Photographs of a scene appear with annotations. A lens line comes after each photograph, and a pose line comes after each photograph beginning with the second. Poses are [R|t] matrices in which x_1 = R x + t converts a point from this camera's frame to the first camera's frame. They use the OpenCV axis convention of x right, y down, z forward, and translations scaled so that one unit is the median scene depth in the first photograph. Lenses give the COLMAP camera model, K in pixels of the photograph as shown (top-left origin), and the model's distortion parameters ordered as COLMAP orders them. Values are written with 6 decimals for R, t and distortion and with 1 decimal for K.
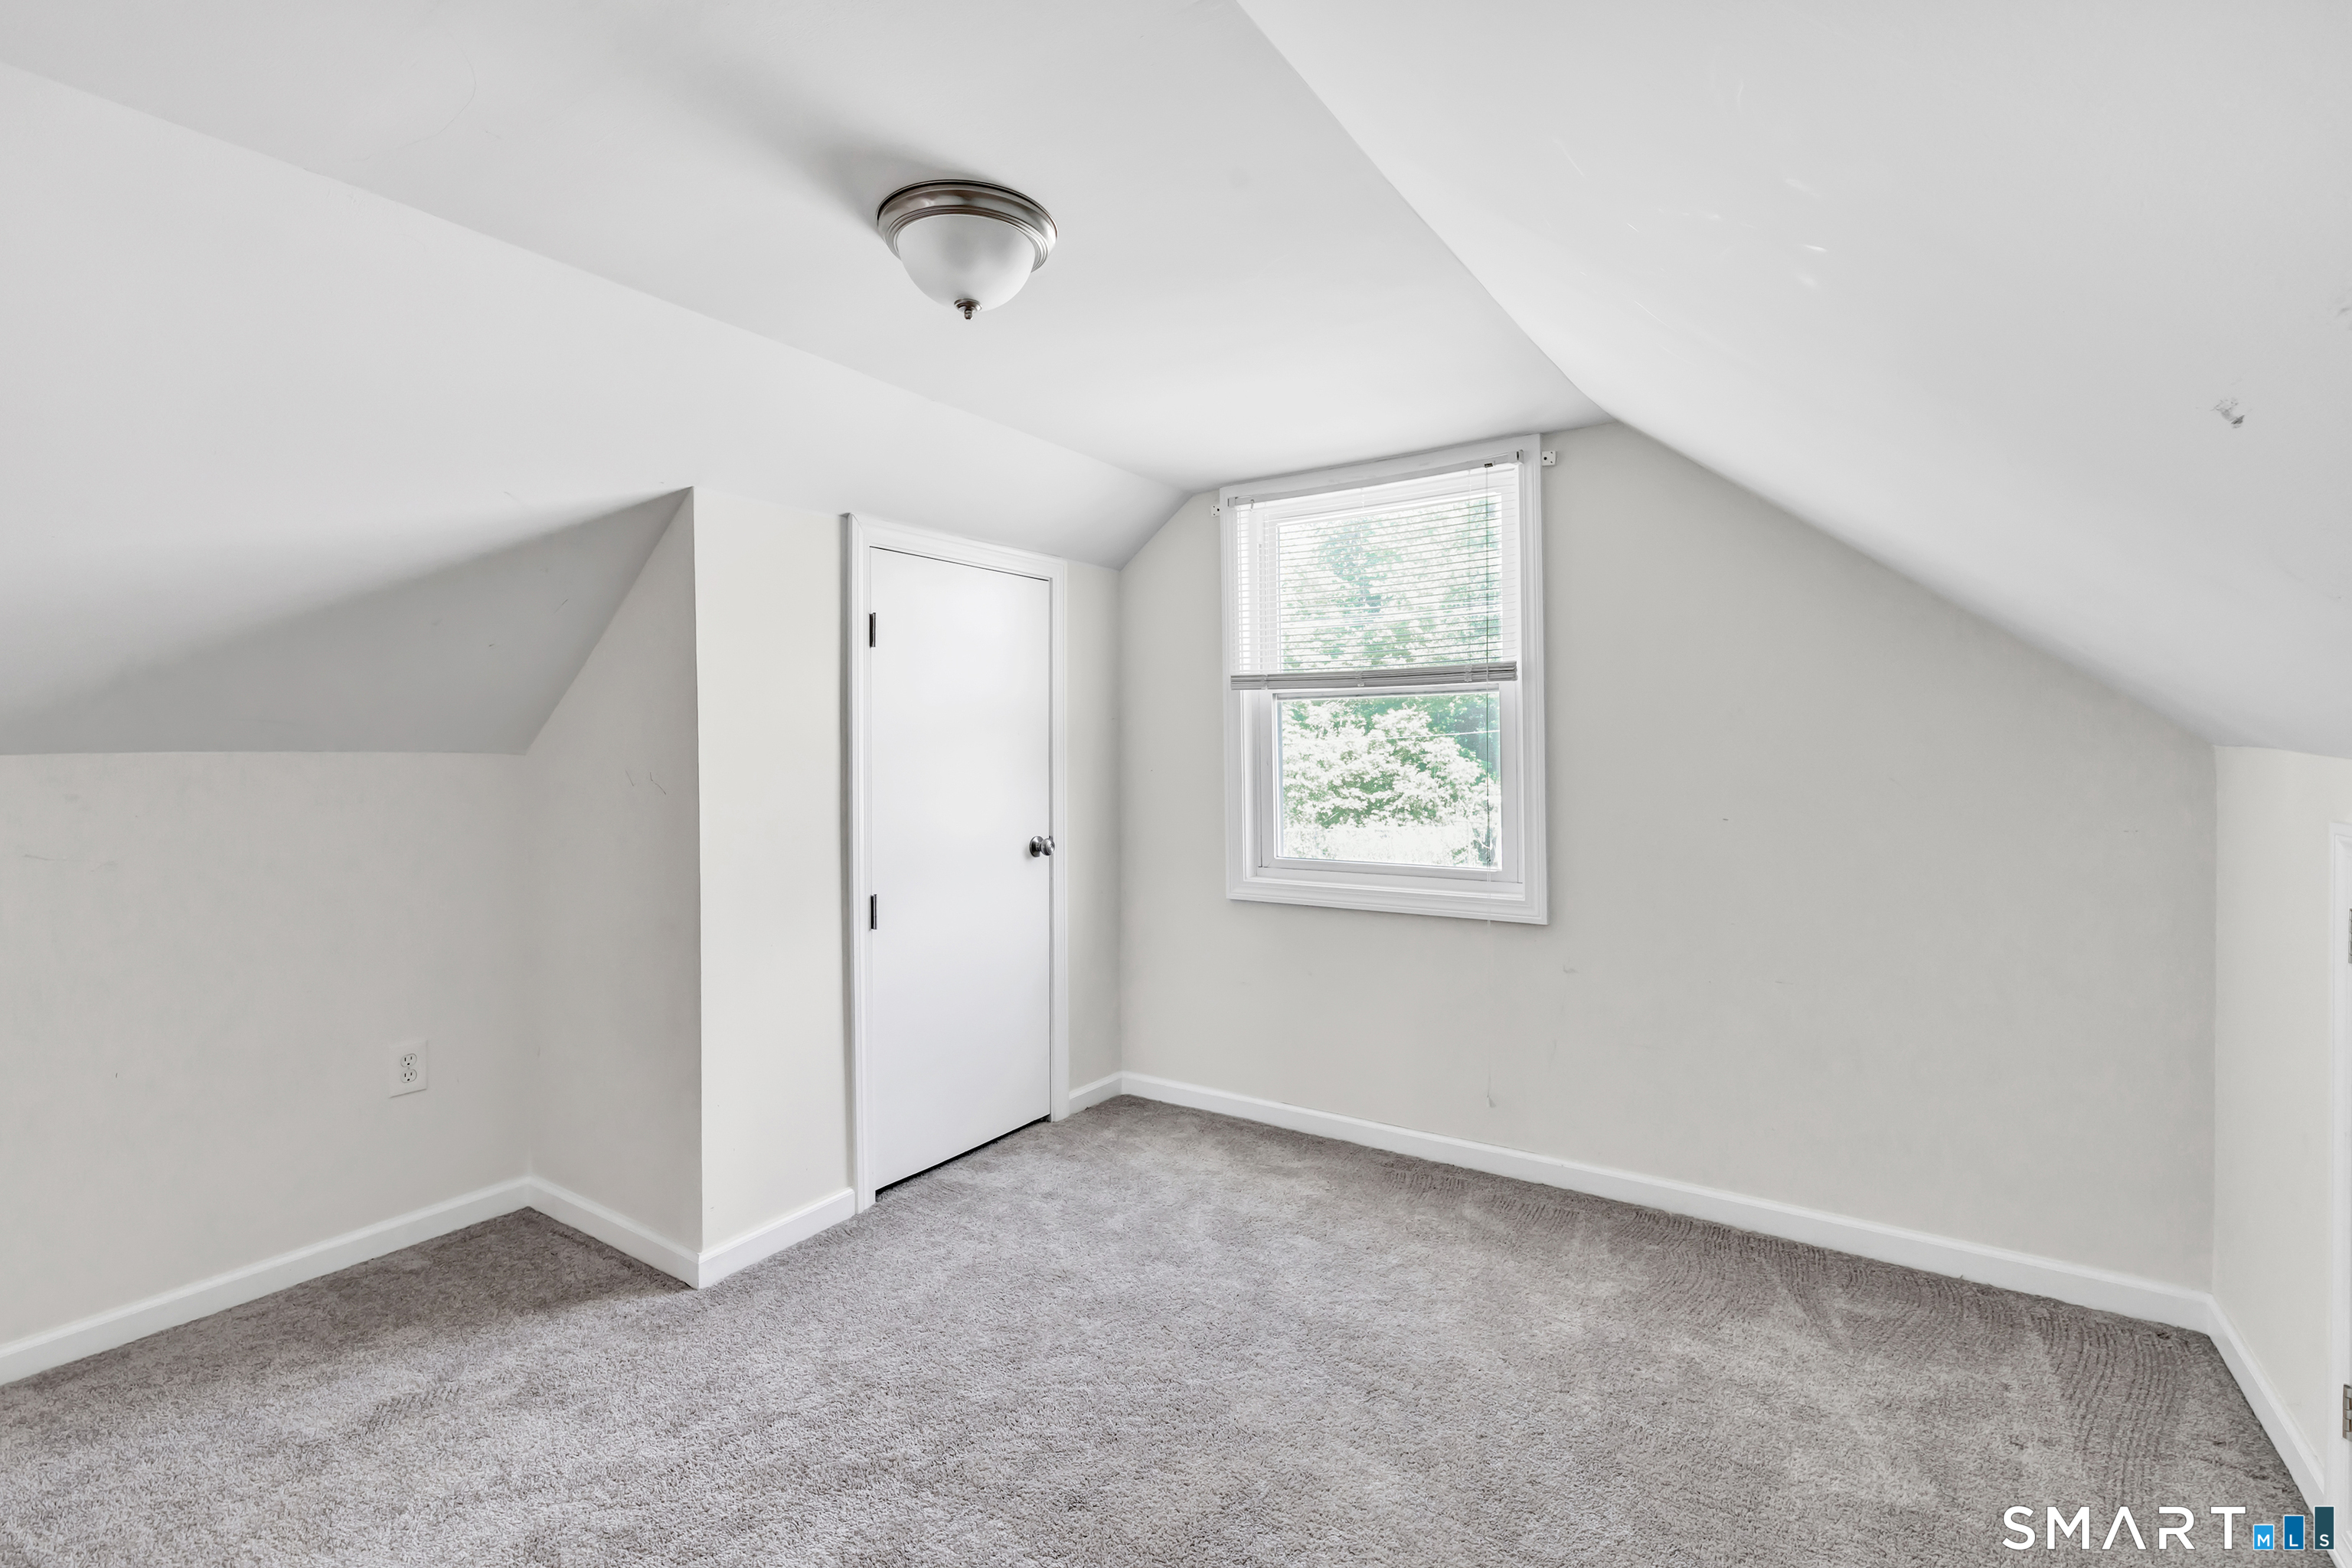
lens RADIAL K [[1050.8, 0, 1169.0], [0, 1050.8, 771.9], [0, 0, 1]] dist [0.002151, 0.000161]
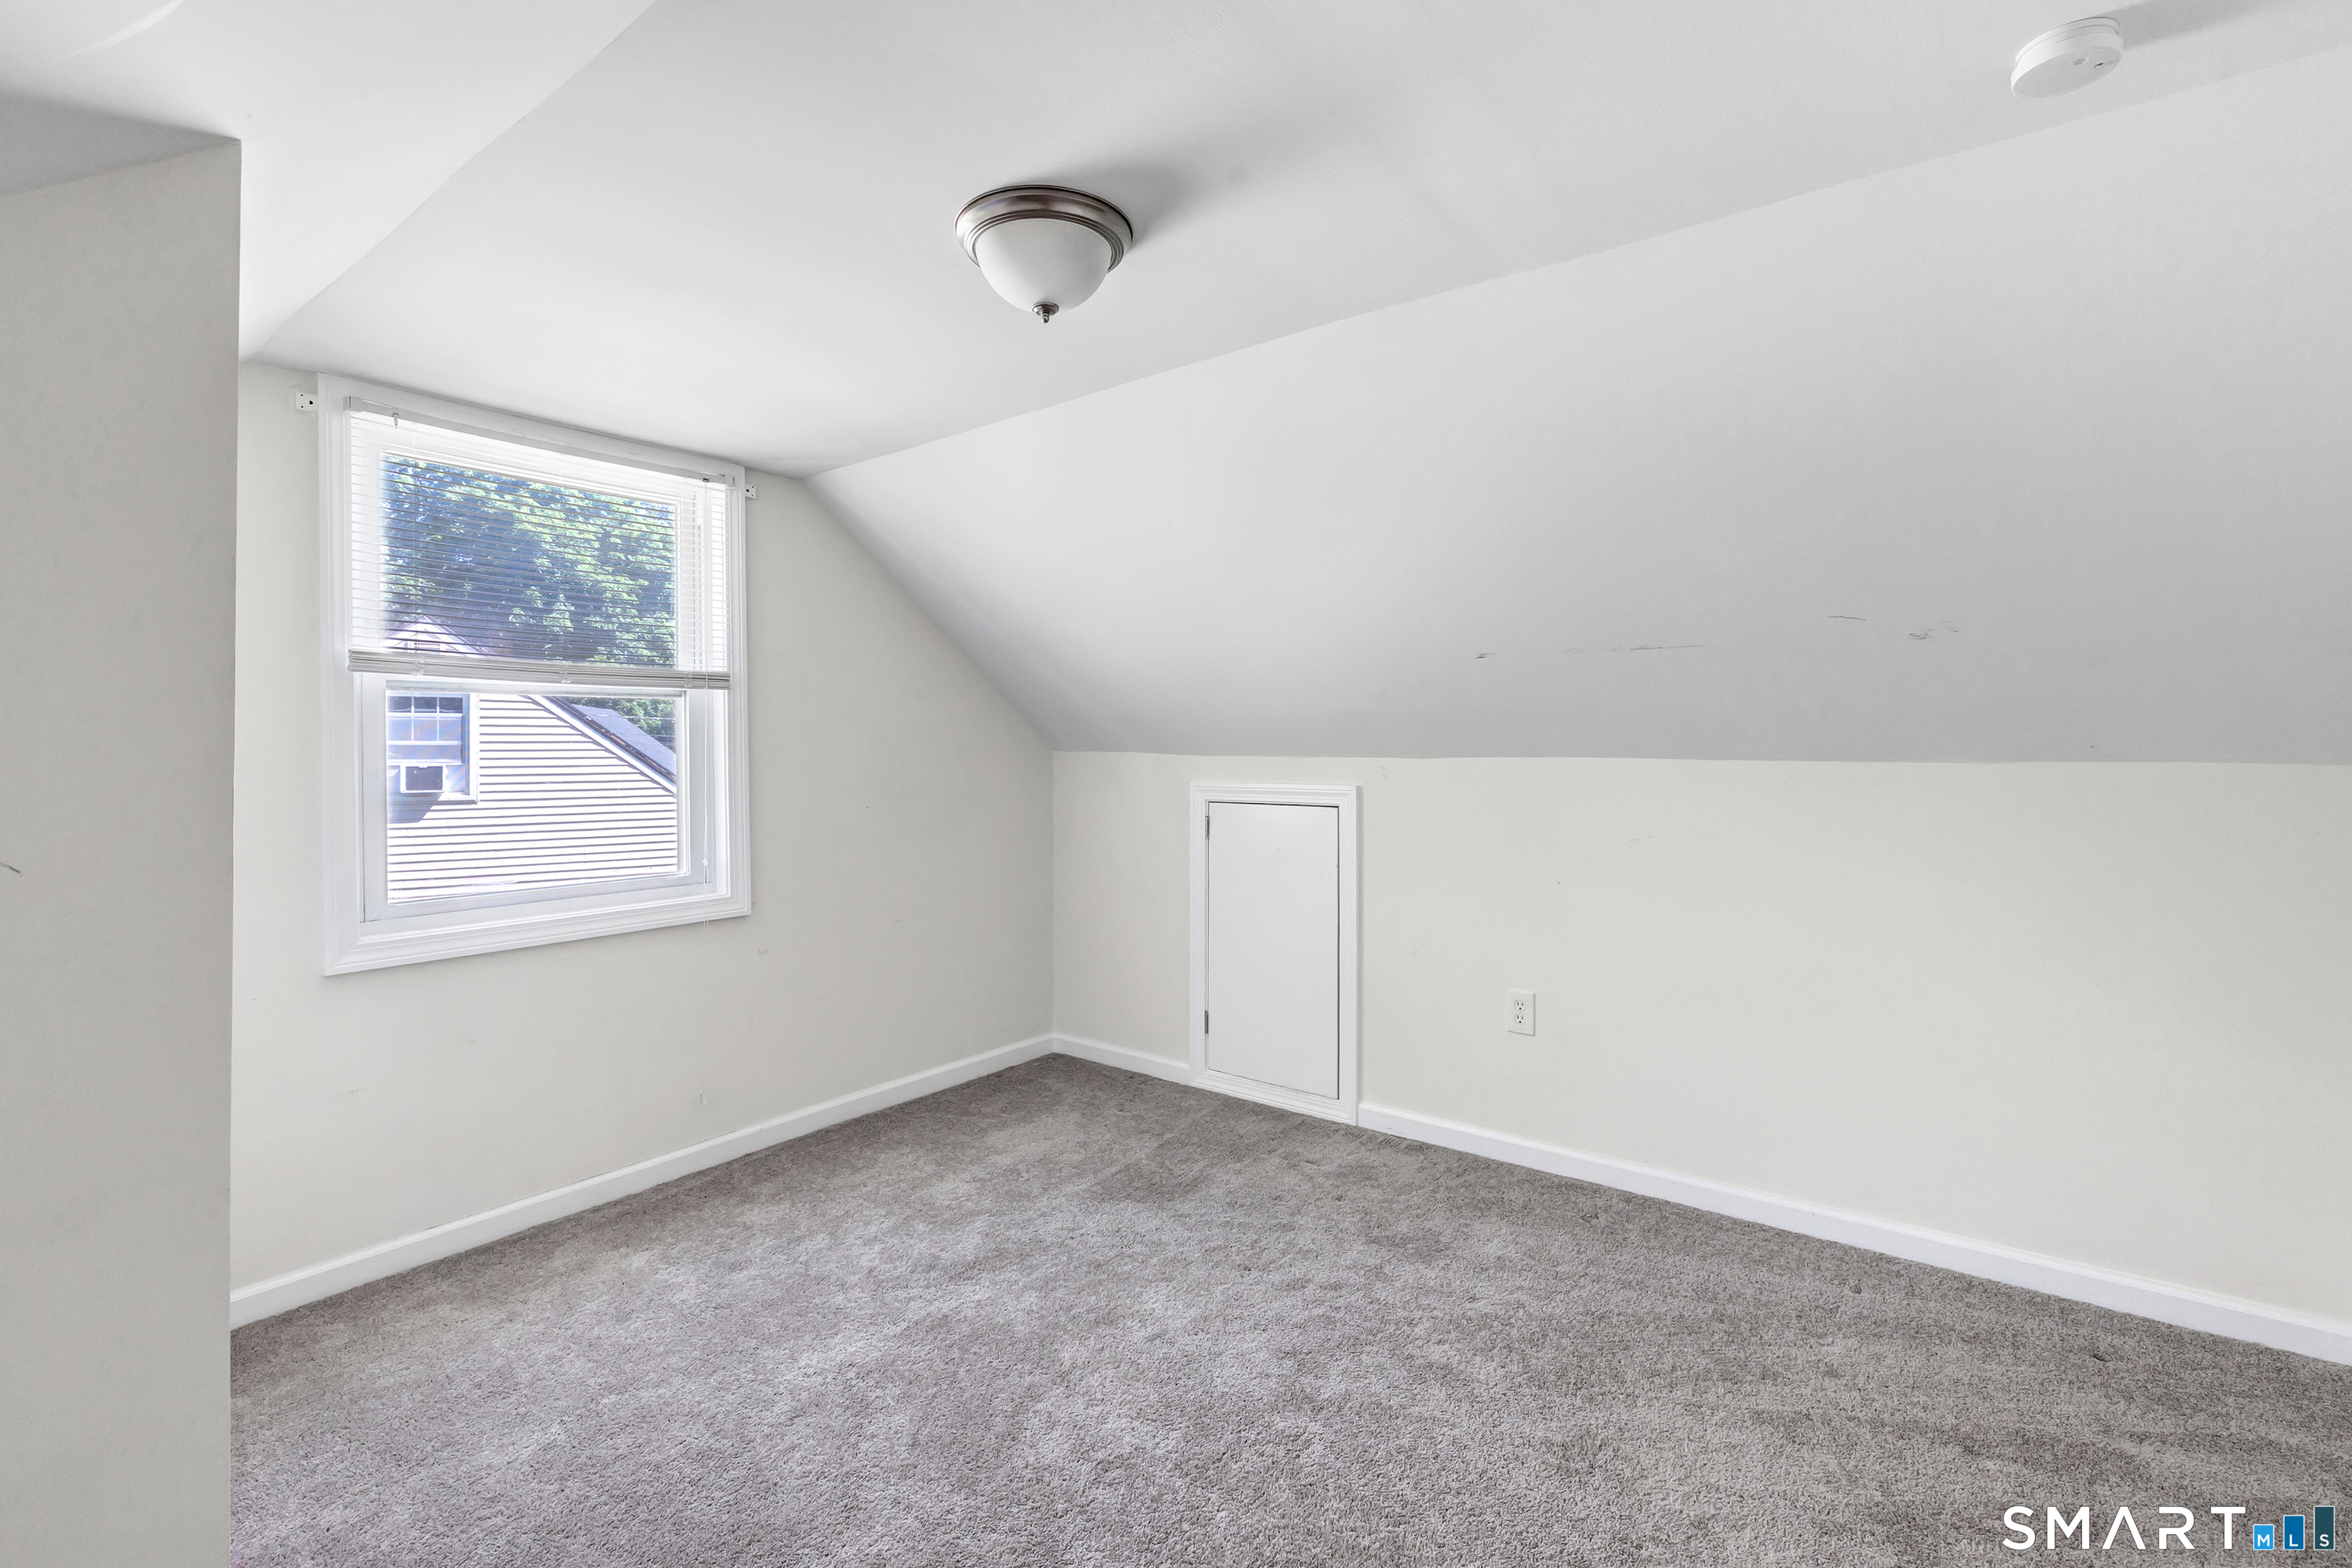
lens RADIAL K [[1035.4, 0, 1172.3], [0, 1035.4, 756.1], [0, 0, 1]] dist [0.000397, -0.000025]
pose [[0.068647, -0.001855, 0.997639, -0.701501], [0.034324, 0.999411, -0.000503, -0.002912], [-0.997050, 0.034277, 0.068670, 0.491478]]
